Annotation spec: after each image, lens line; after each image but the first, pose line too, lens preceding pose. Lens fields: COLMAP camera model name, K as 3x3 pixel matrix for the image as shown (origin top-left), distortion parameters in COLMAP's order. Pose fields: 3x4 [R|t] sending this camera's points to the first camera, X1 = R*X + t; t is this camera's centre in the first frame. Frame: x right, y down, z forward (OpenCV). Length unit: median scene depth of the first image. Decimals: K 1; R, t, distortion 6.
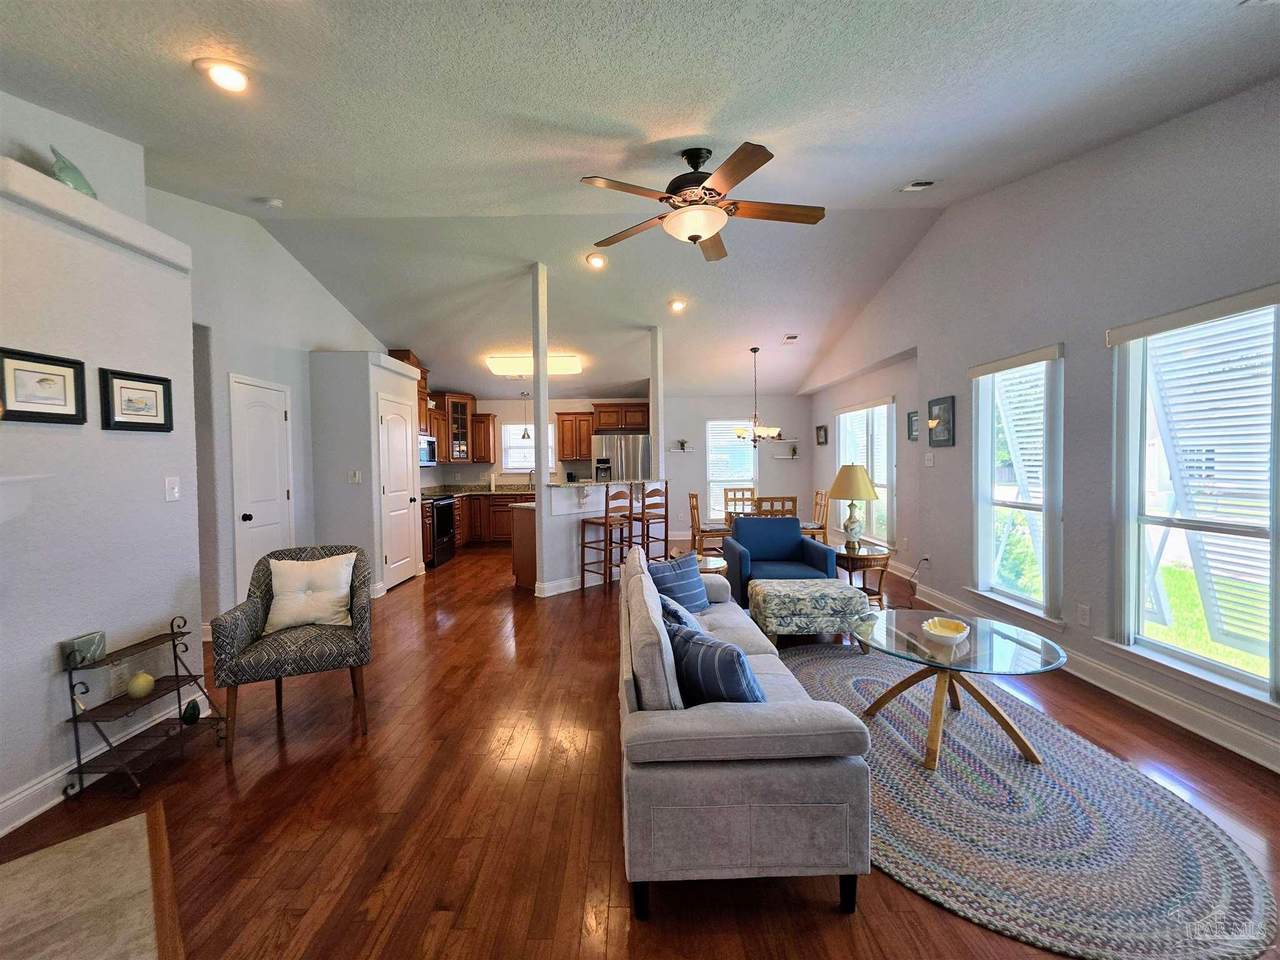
lens RADIAL K [[515.9, 0, 635.6], [0, 515.9, 477.1], [0, 0, 1]] dist [0.000024, -0.000923]
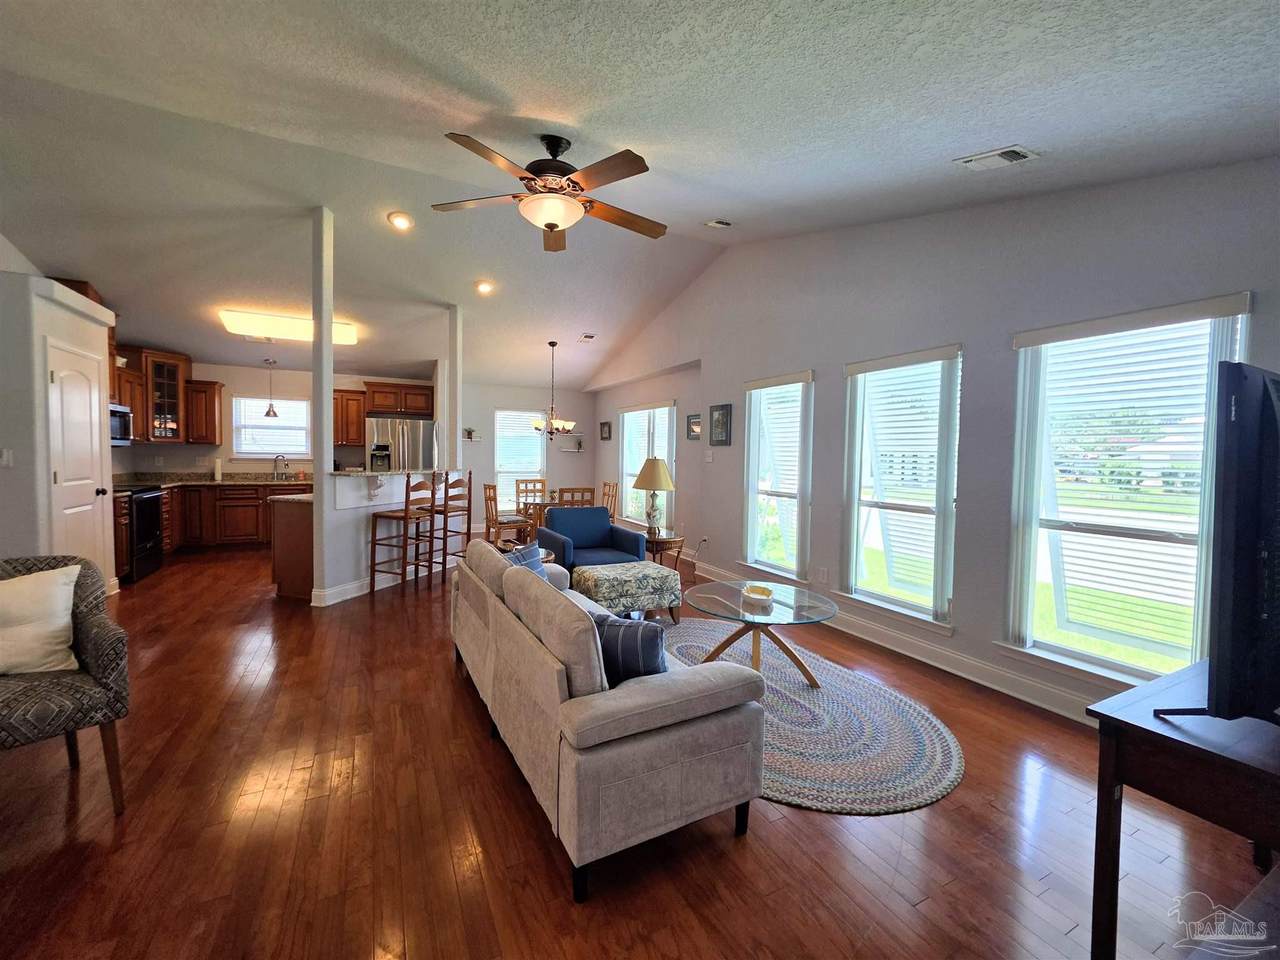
lens RADIAL K [[515.9, 0, 634.5], [0, 515.9, 476.4], [0, 0, 1]] dist [0.000024, -0.000923]
pose [[0.890778, 0.010599, 0.454315, -0.147760], [-0.016684, 0.999817, 0.009386, 0.005254], [-0.454132, -0.015941, 0.890792, 0.026951]]
